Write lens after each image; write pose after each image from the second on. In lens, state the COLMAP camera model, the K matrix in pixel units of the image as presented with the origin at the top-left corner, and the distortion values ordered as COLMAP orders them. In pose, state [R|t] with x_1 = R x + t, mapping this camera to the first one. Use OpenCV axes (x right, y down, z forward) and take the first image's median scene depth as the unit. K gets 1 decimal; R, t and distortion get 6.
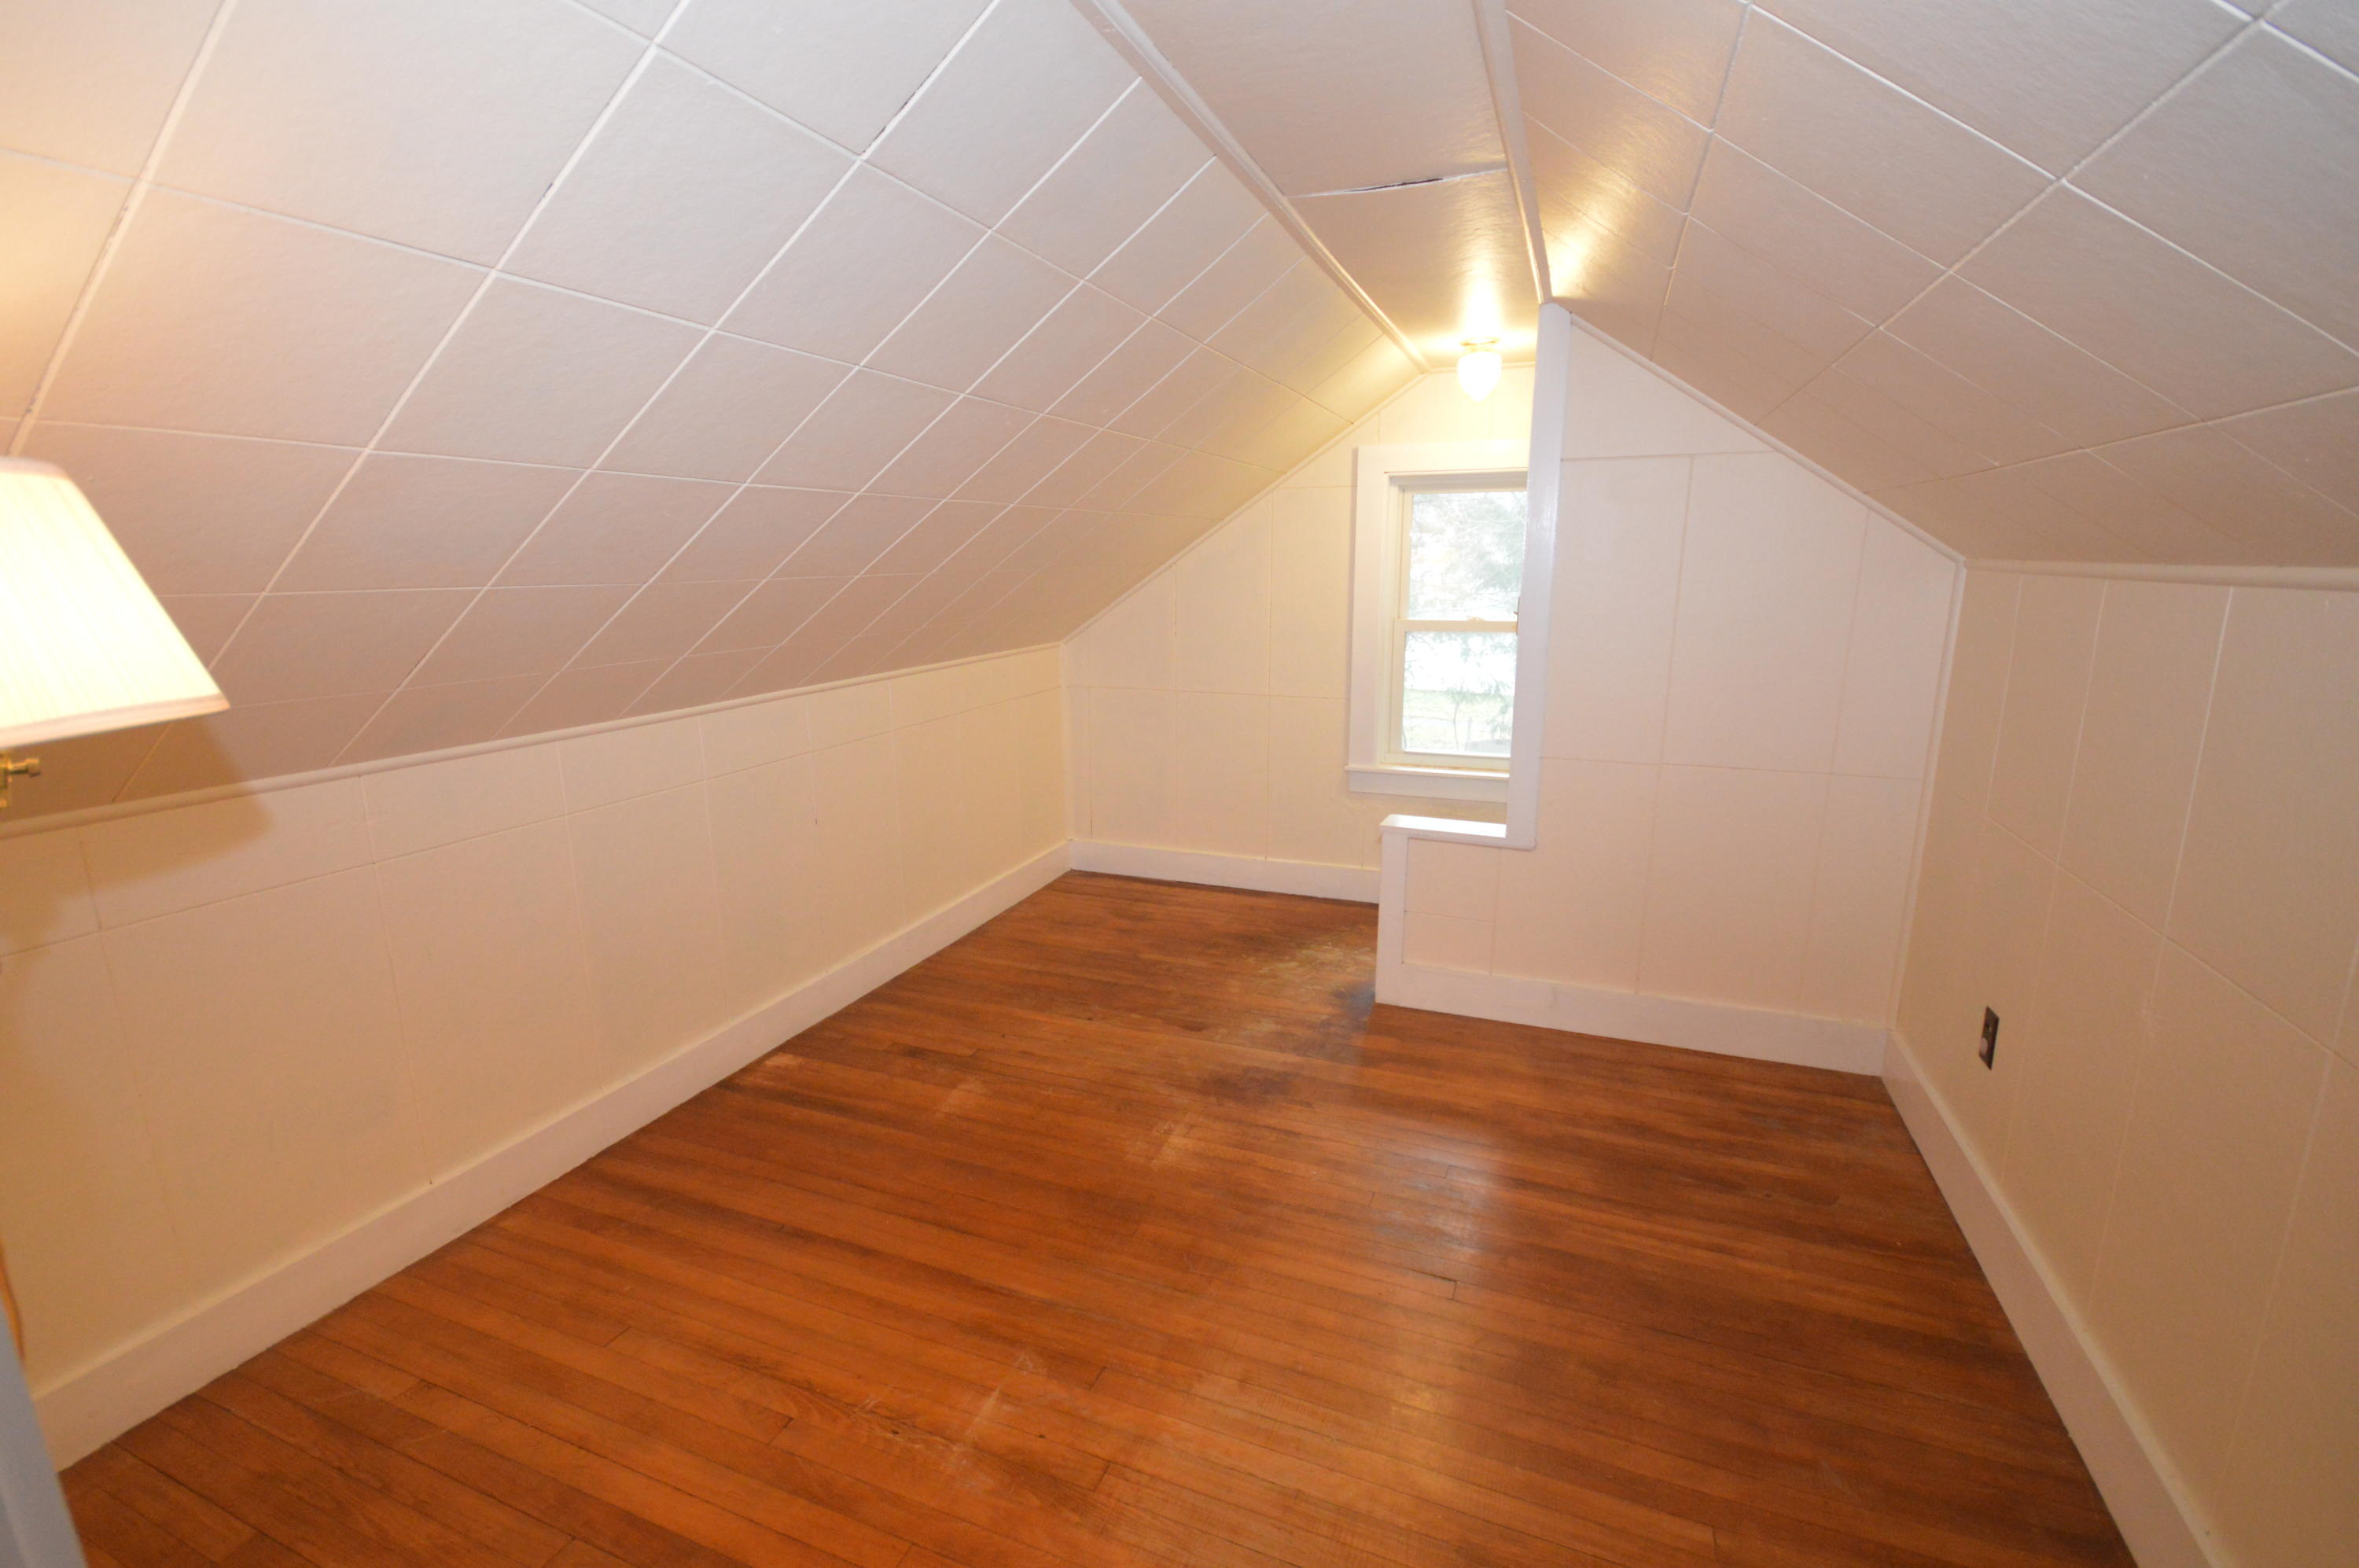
lens RADIAL K [[1044.7, 0, 1175.9], [0, 1044.7, 778.7], [0, 0, 1]] dist [0.004771, -0.005973]
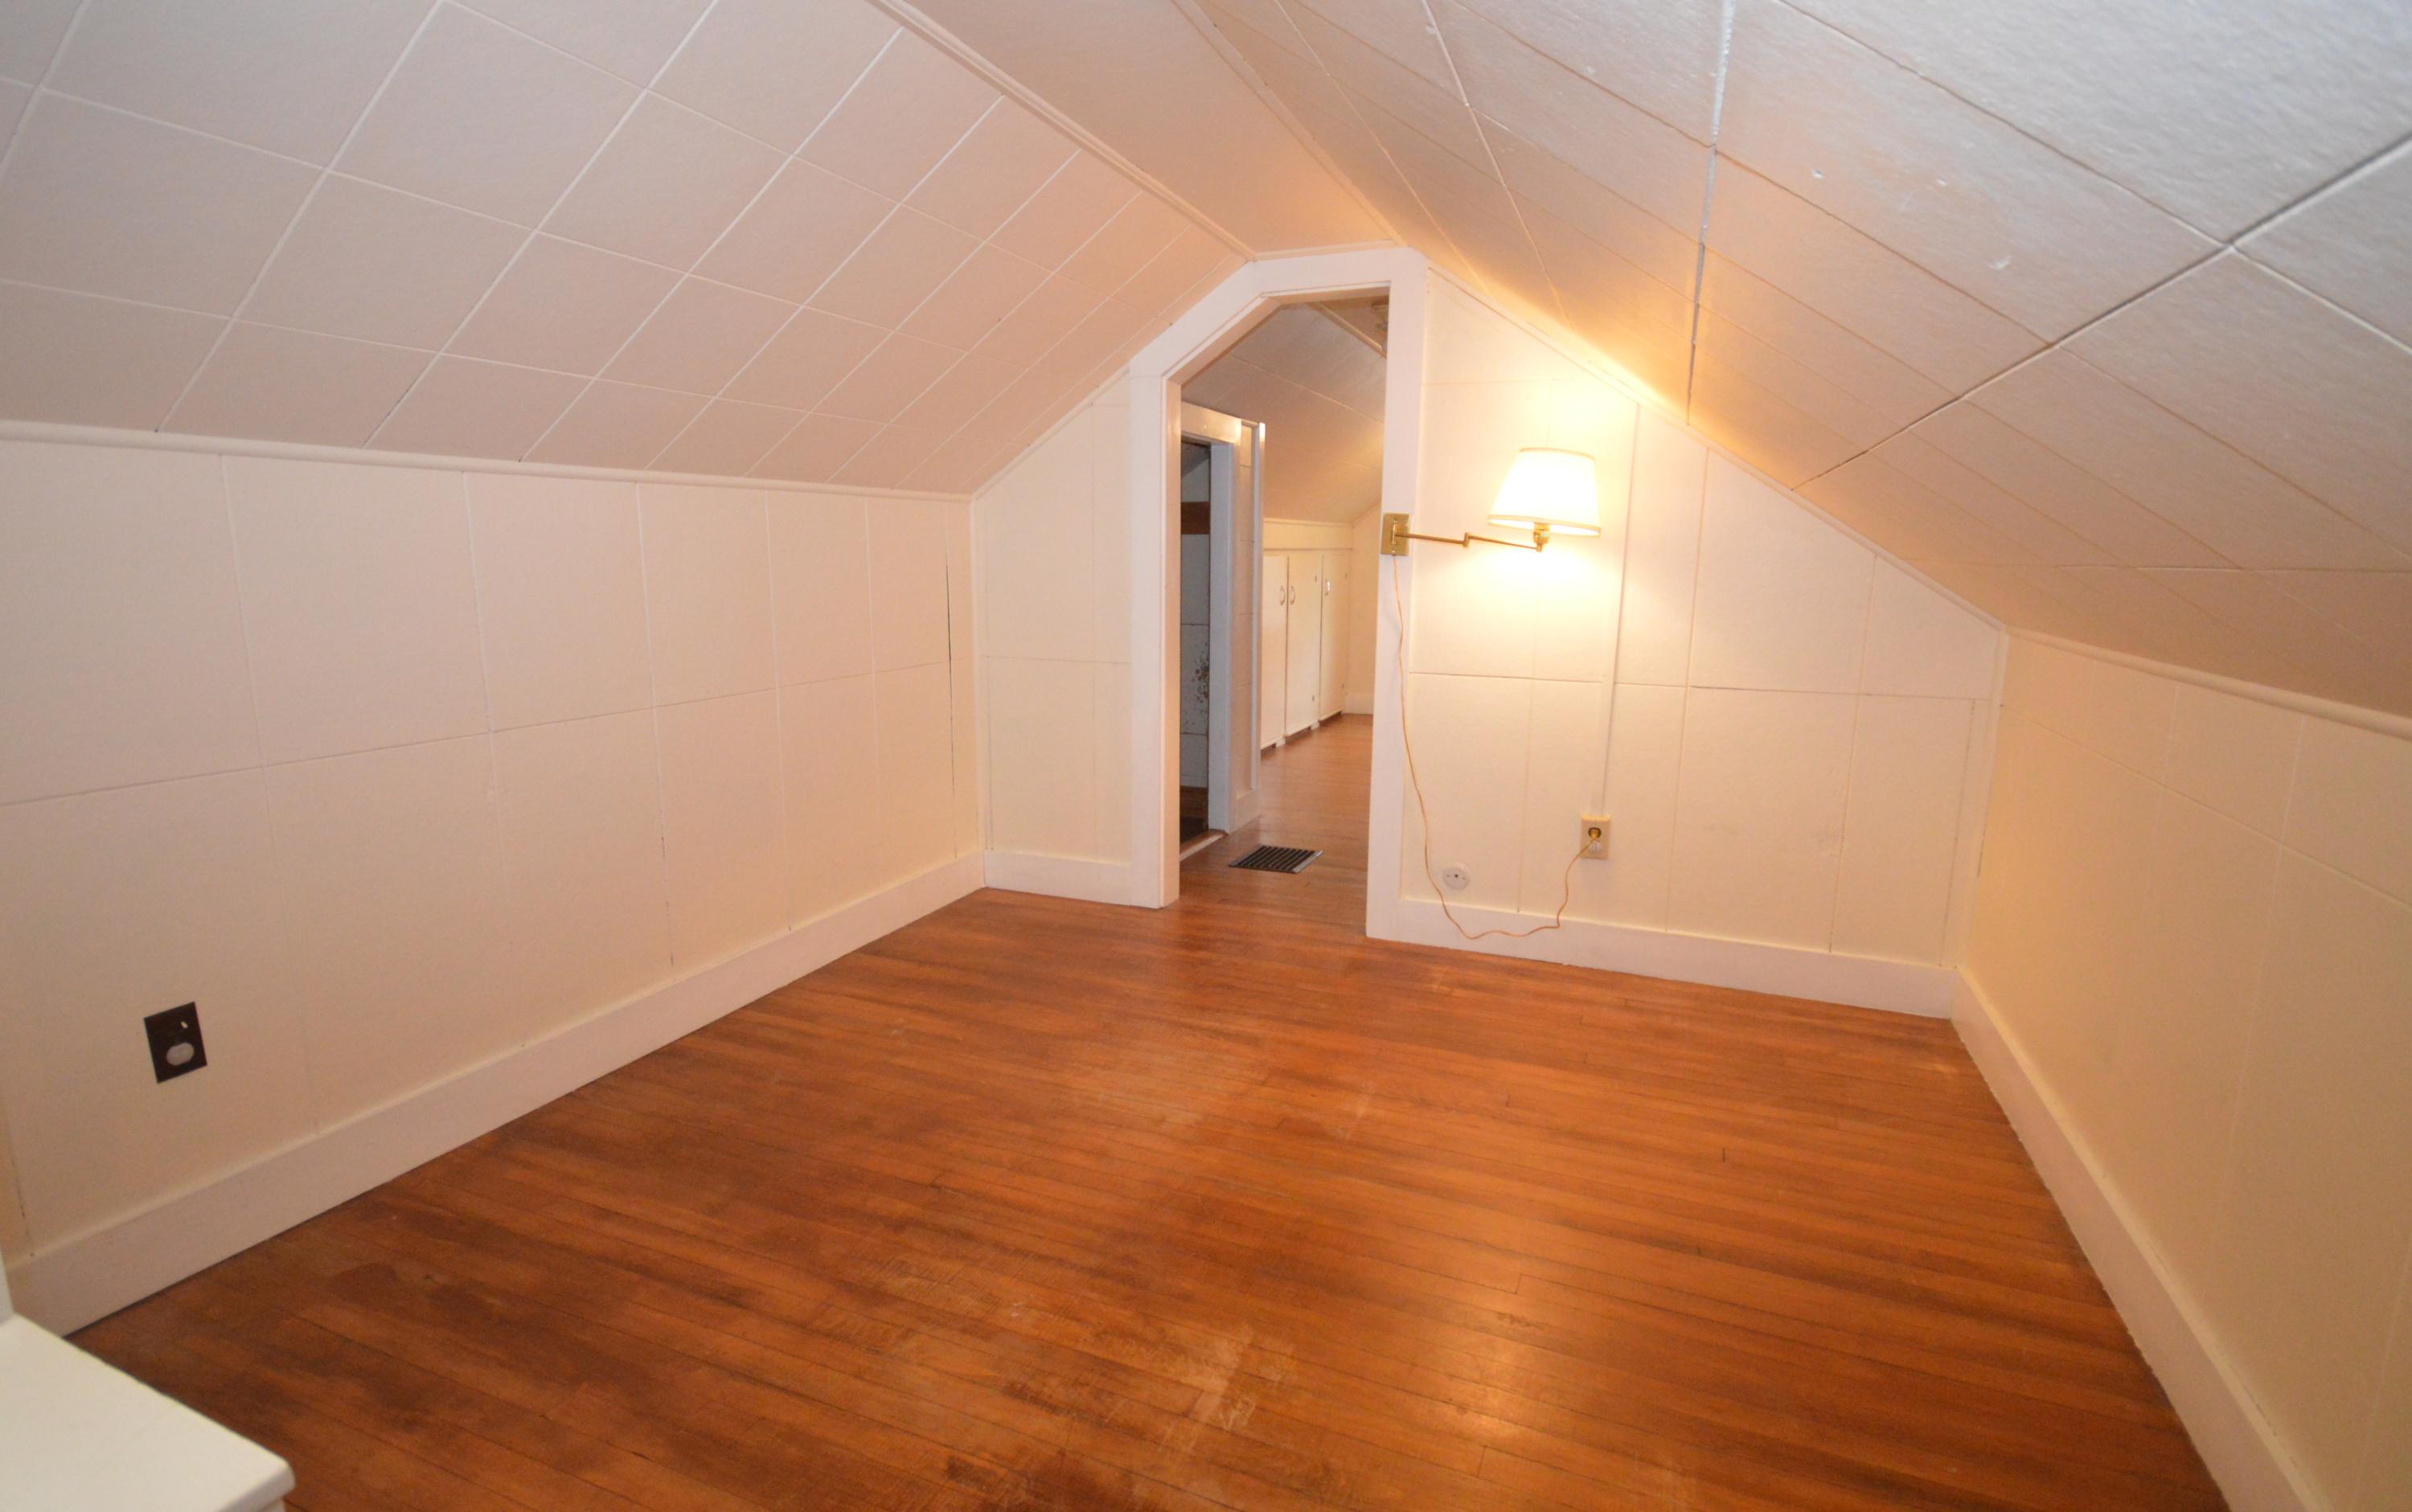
lens RADIAL K [[1141.0, 0, 1205.5], [0, 1141.0, 763.4], [0, 0, 1]] dist [-0.003707, 0.001726]
pose [[-0.999918, 0.002592, 0.012535, -0.003835], [0.007184, 0.924141, 0.381985, -0.242758], [-0.010594, 0.382044, -0.924083, 1.546537]]
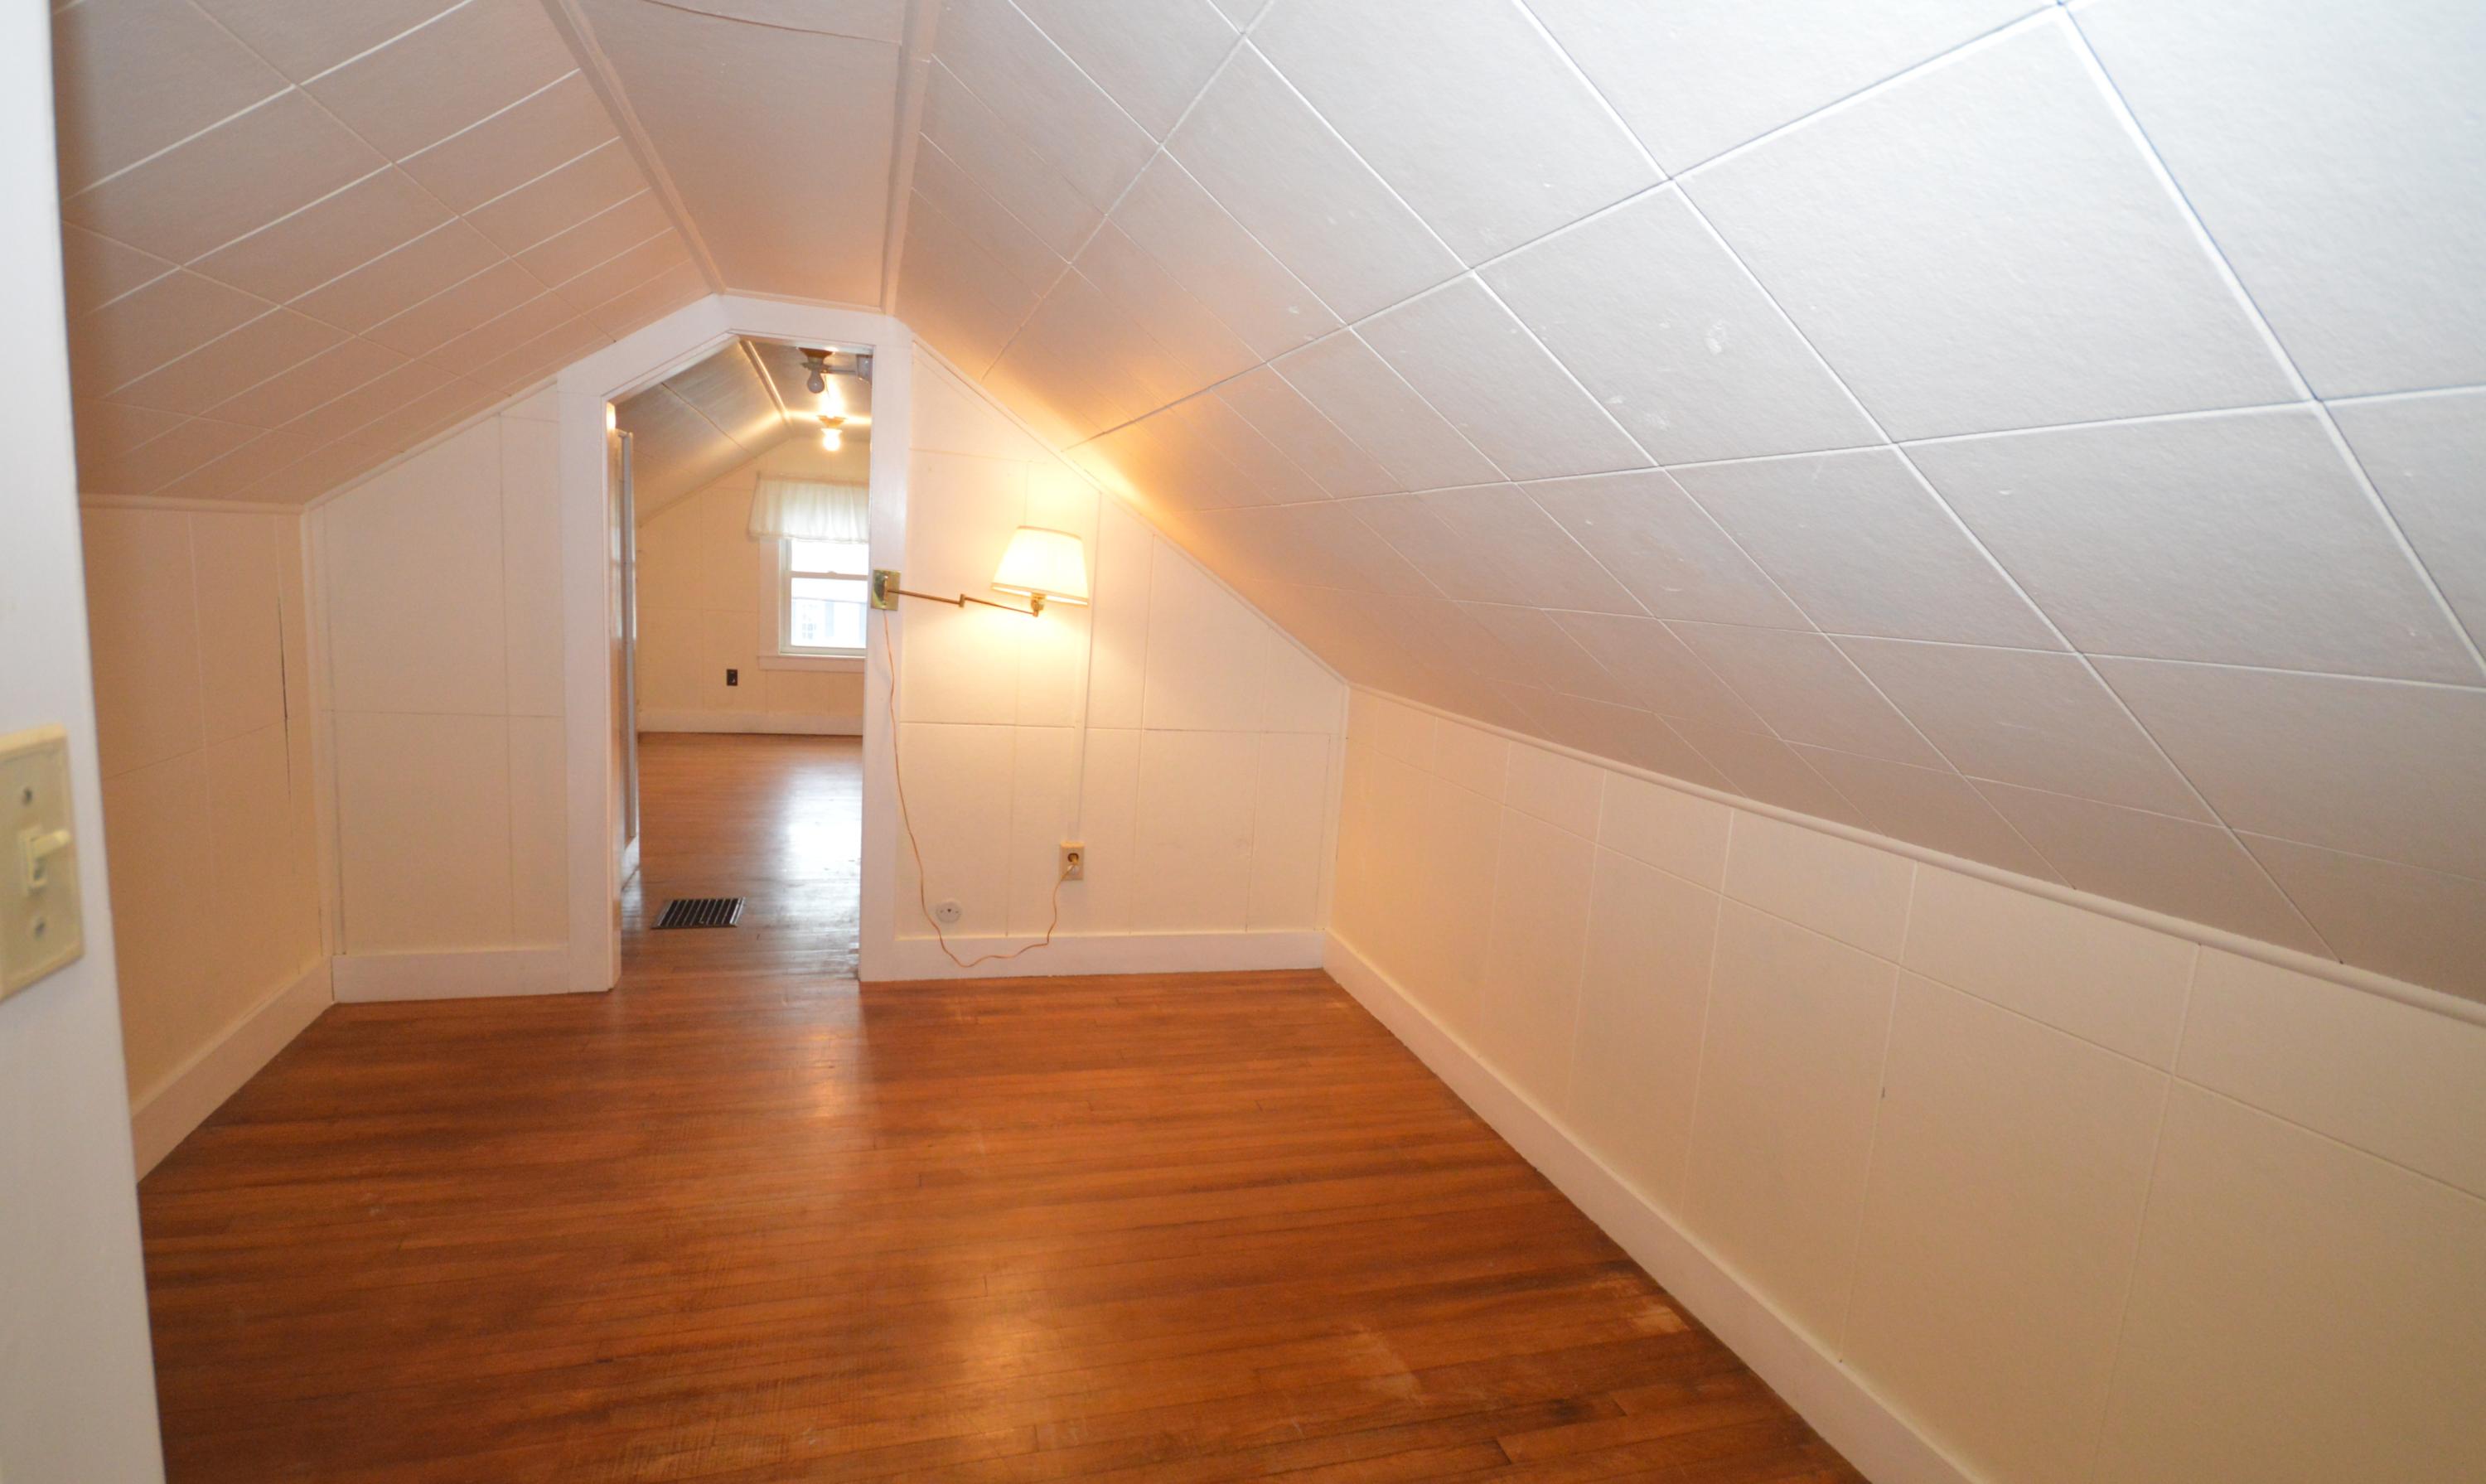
lens RADIAL K [[1159.9, 0, 1231.4], [0, 1159.9, 749.7], [0, 0, 1]] dist [-0.004940, 0.000774]
pose [[-0.775221, 0.053685, -0.629404, 0.366973], [-0.191804, 0.929336, 0.315508, -0.322665], [0.601866, 0.365311, -0.710145, 1.522198]]
